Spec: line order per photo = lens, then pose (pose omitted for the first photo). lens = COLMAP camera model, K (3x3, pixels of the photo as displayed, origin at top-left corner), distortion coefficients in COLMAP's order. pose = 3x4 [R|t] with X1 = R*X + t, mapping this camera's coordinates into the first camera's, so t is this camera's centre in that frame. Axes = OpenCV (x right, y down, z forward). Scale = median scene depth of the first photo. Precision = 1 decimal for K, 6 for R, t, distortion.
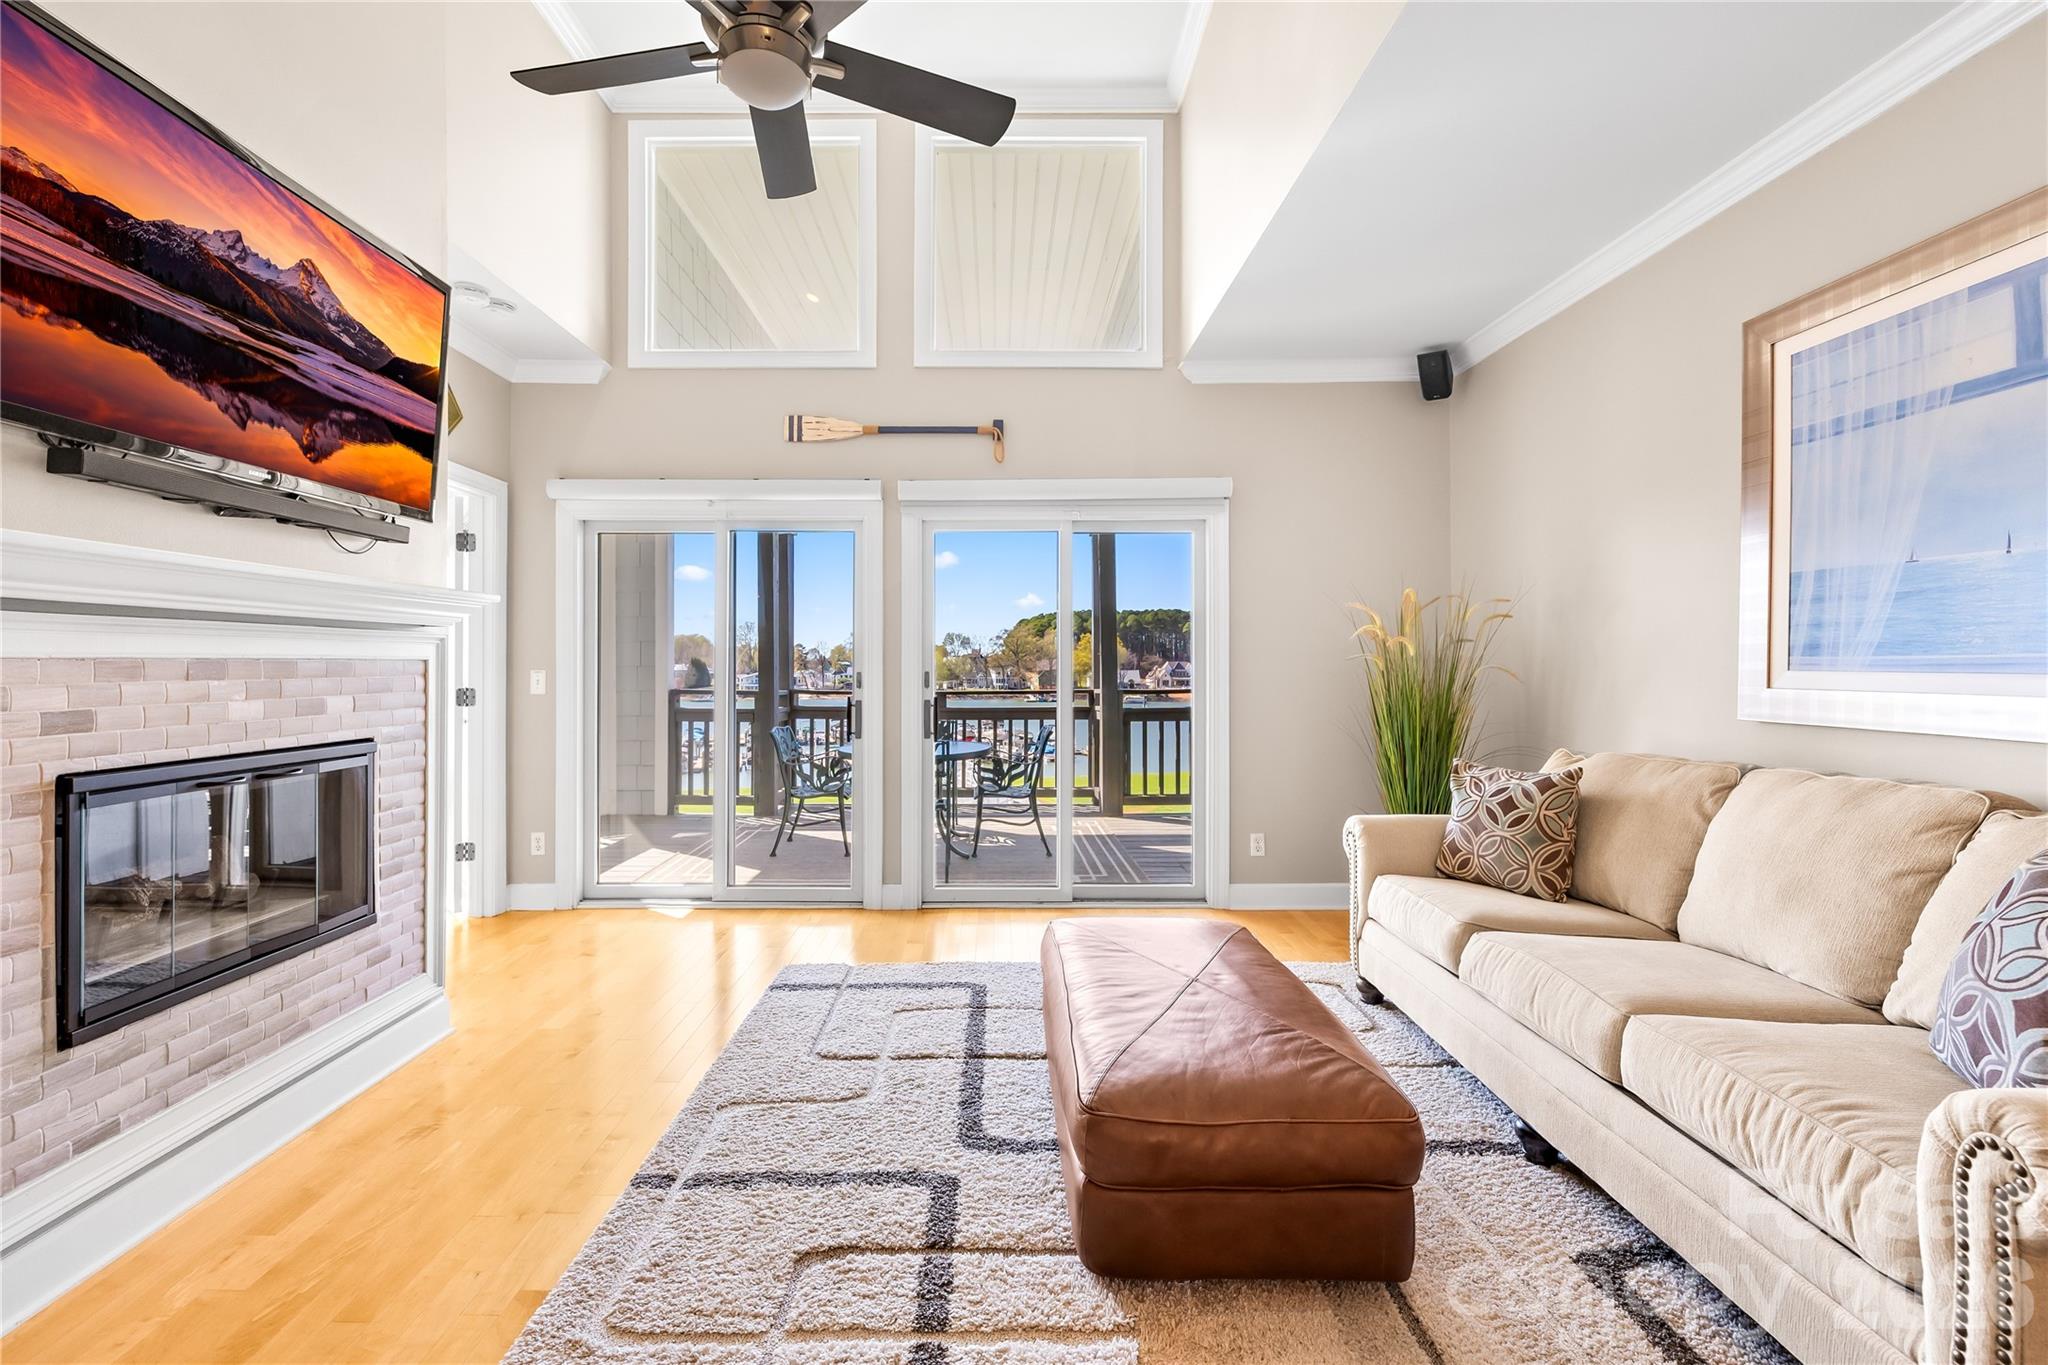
lens RADIAL K [[870.7, 0, 987.0], [0, 870.7, 658.8], [0, 0, 1]] dist [-0.001551, -0.000481]
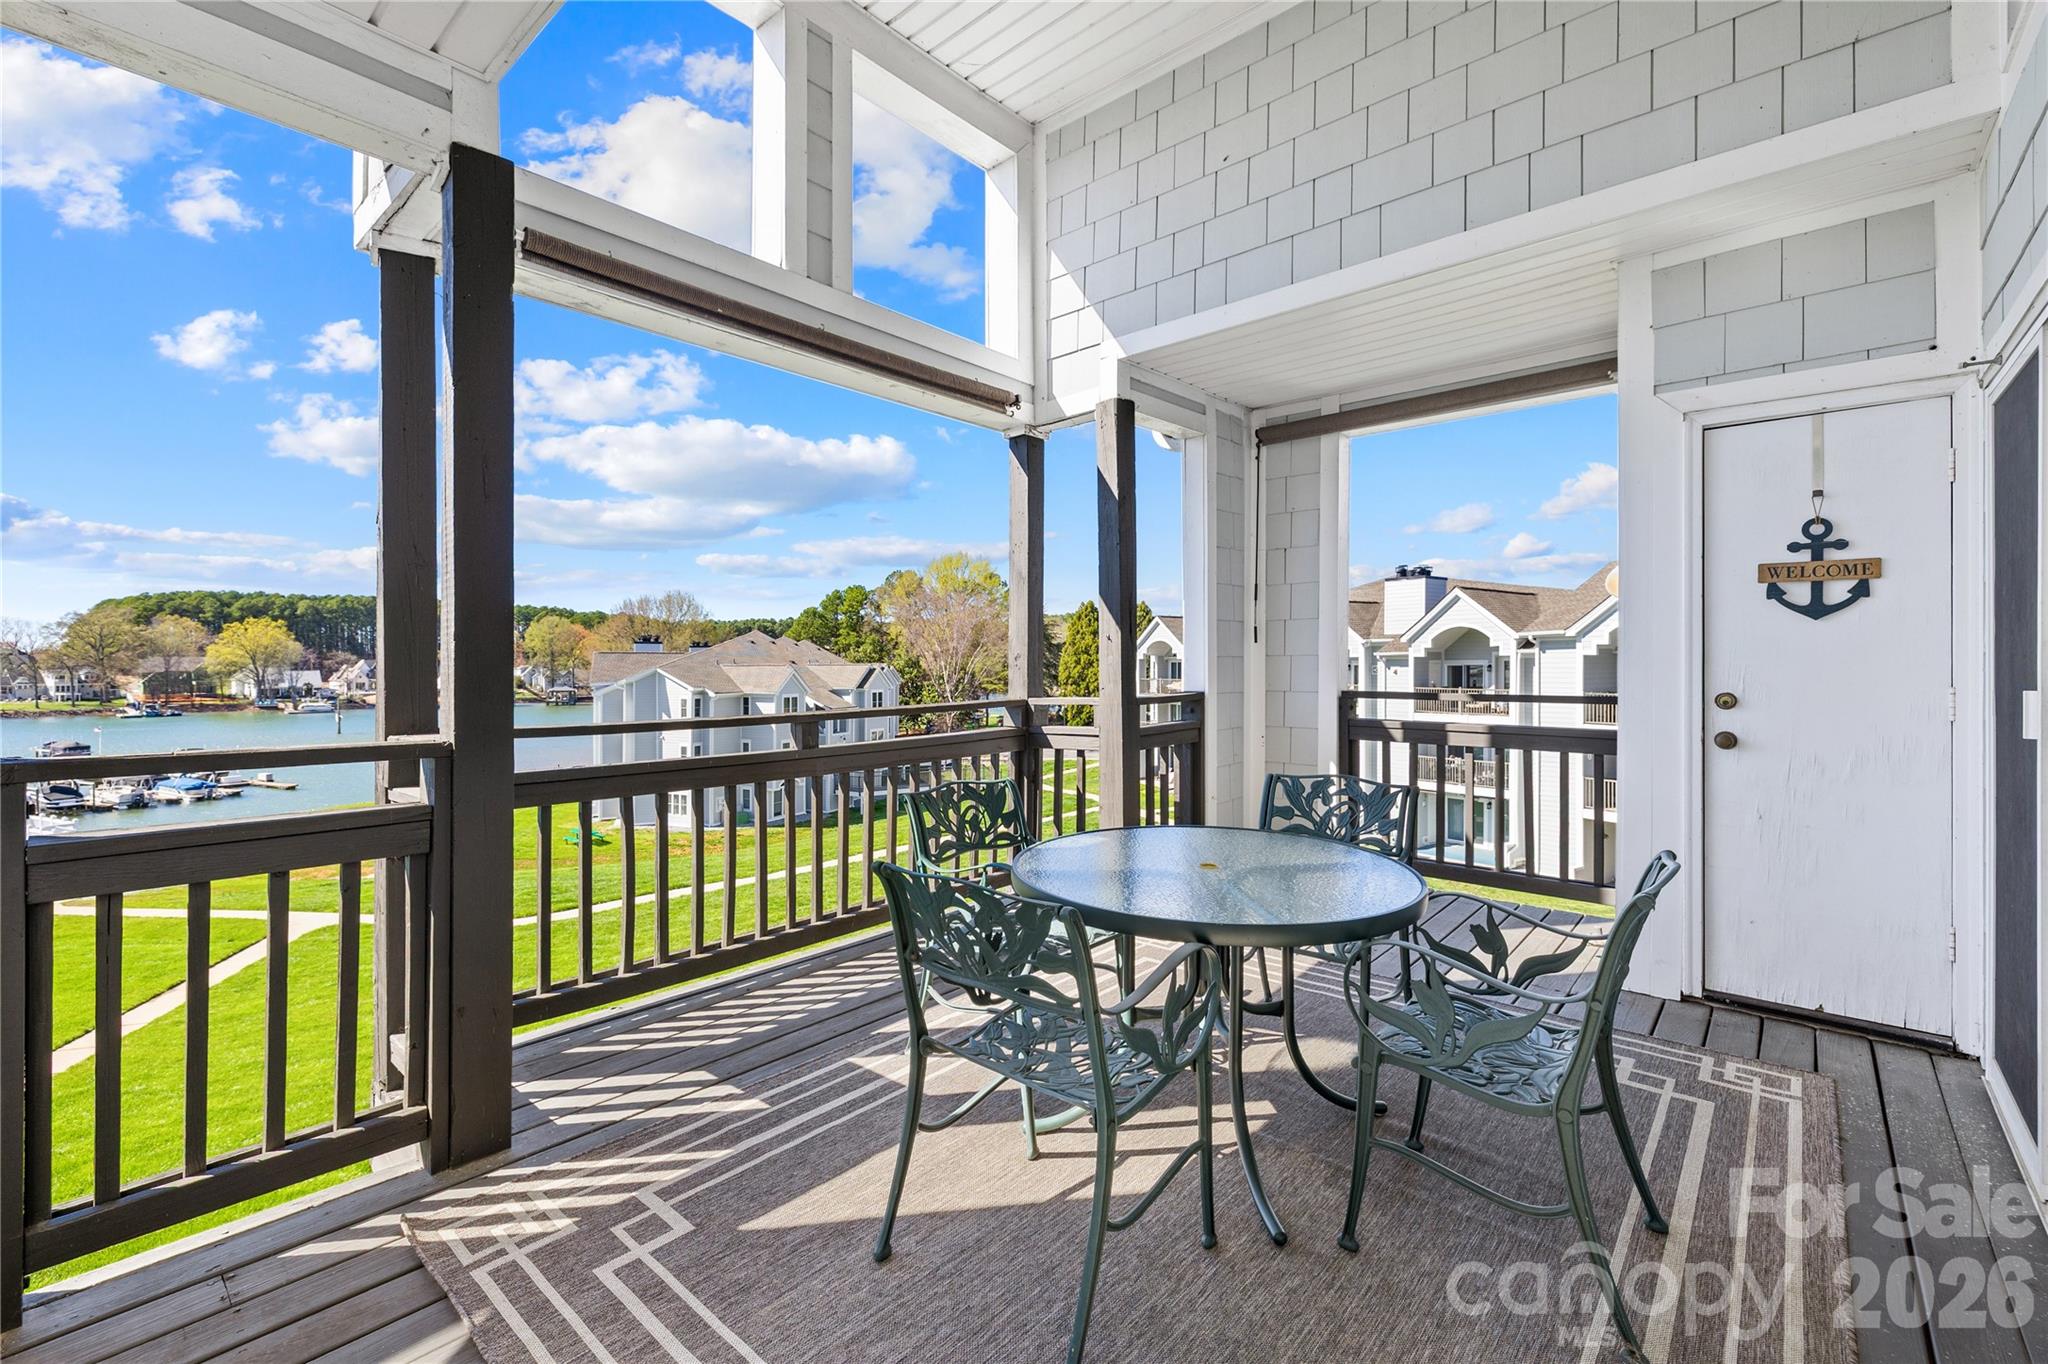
lens RADIAL K [[870.7, 0, 998.7], [0, 870.7, 656.3], [0, 0, 1]] dist [-0.001551, -0.000481]
pose [[0.665894, 0.001856, 0.746044, -0.612210], [-0.001339, 0.999998, -0.001293, 0.014981], [-0.746045, -0.000138, 0.665895, 1.179476]]
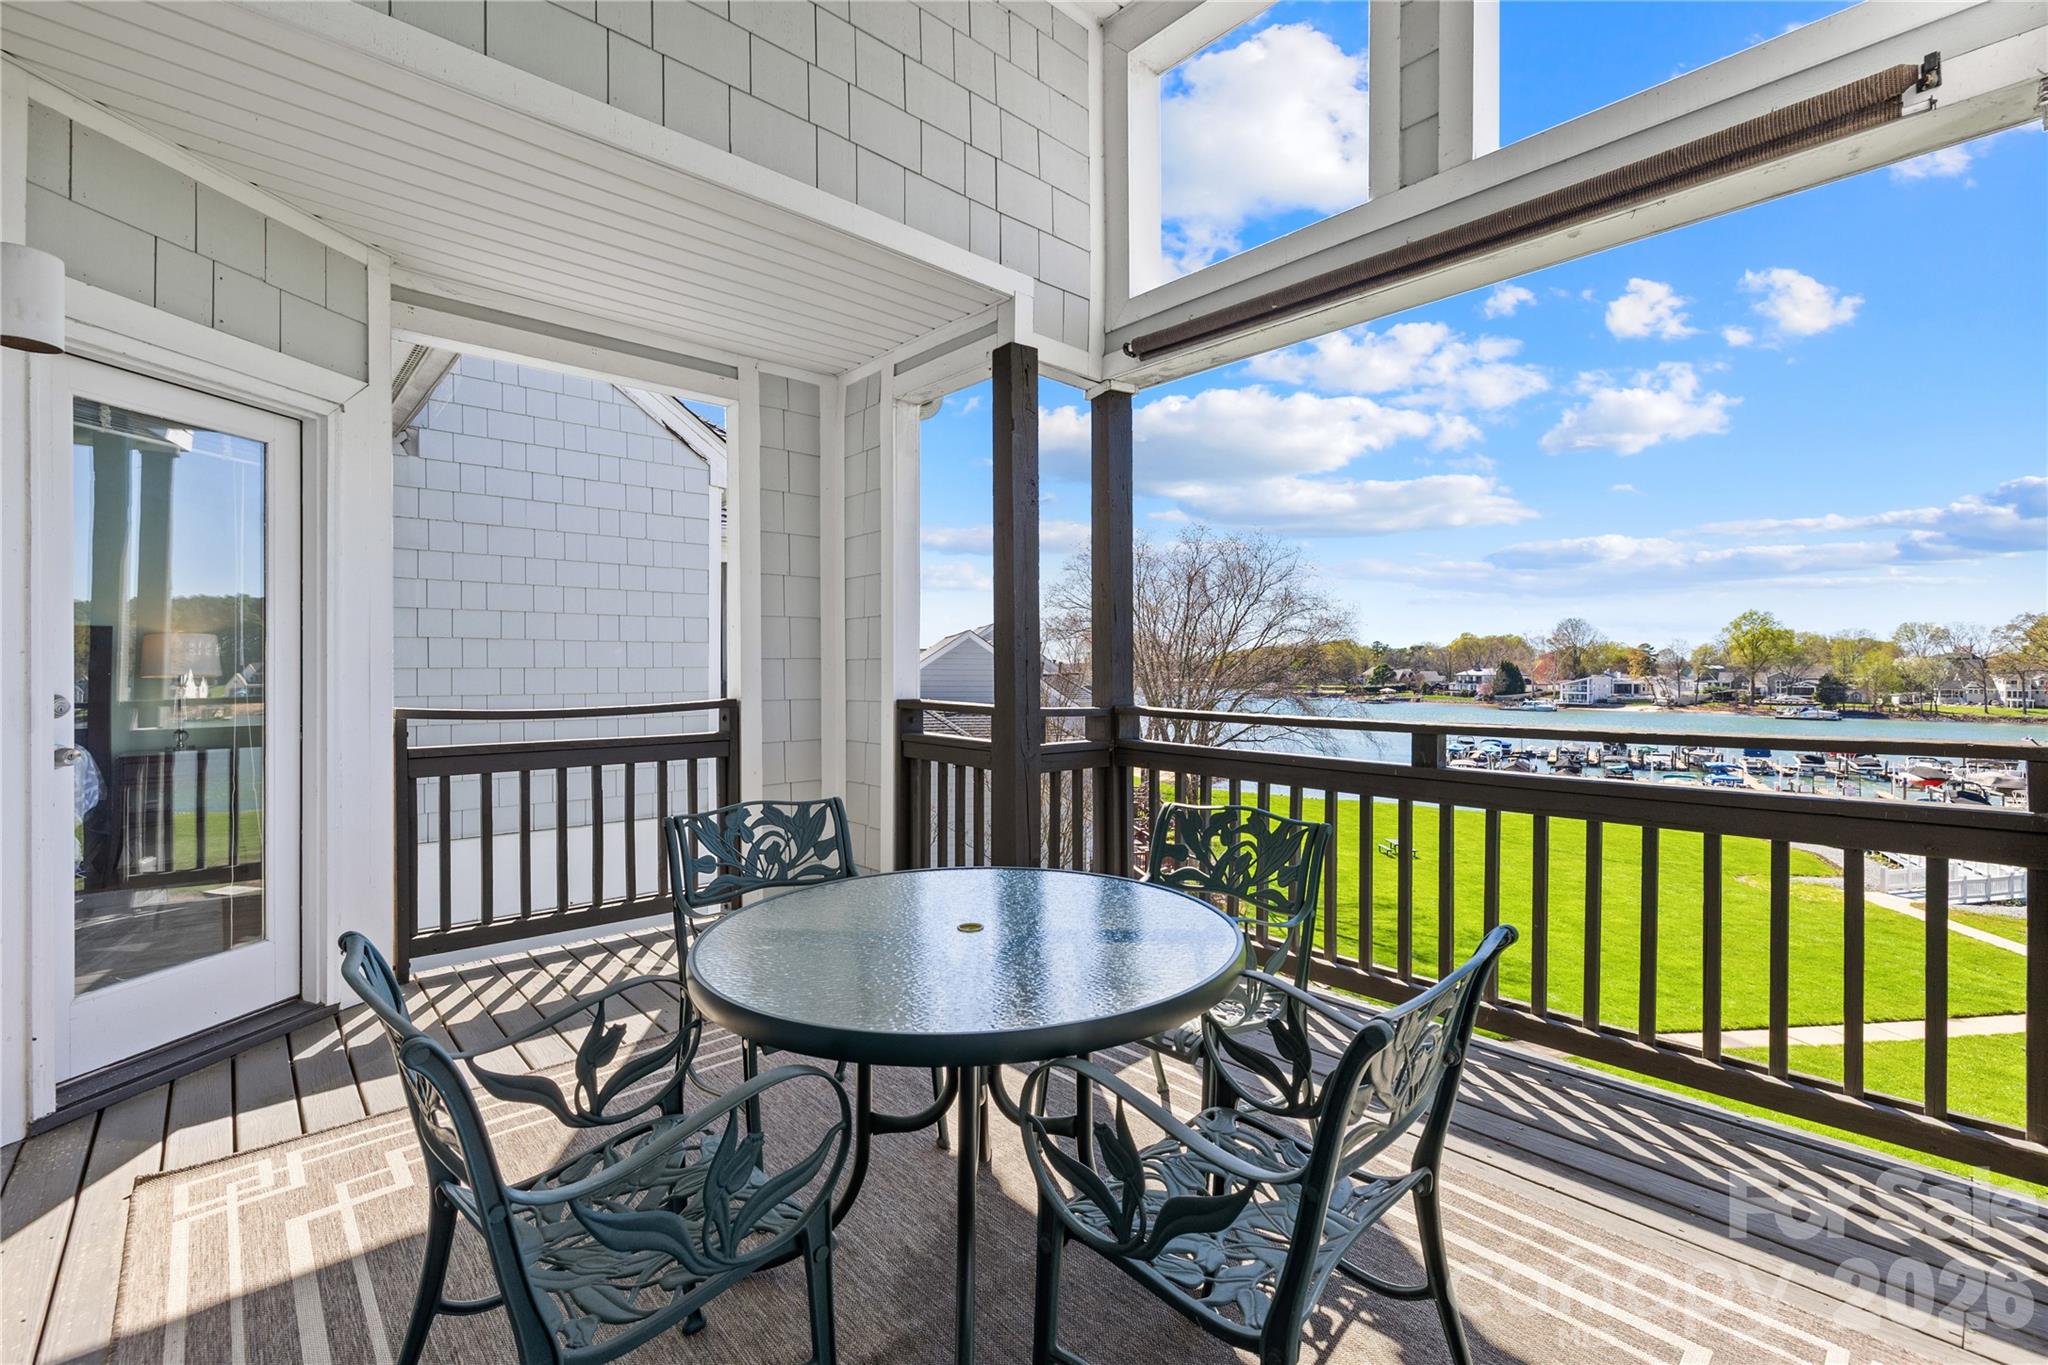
lens RADIAL K [[887.3, 0, 1008.5], [0, 887.3, 679.6], [0, 0, 1]] dist [-0.005209, 0.001242]
pose [[0.669972, 0.010573, -0.742311, 0.202988], [0.003759, 0.999837, 0.017634, 0.021537], [0.742377, -0.014605, 0.669824, 1.175220]]
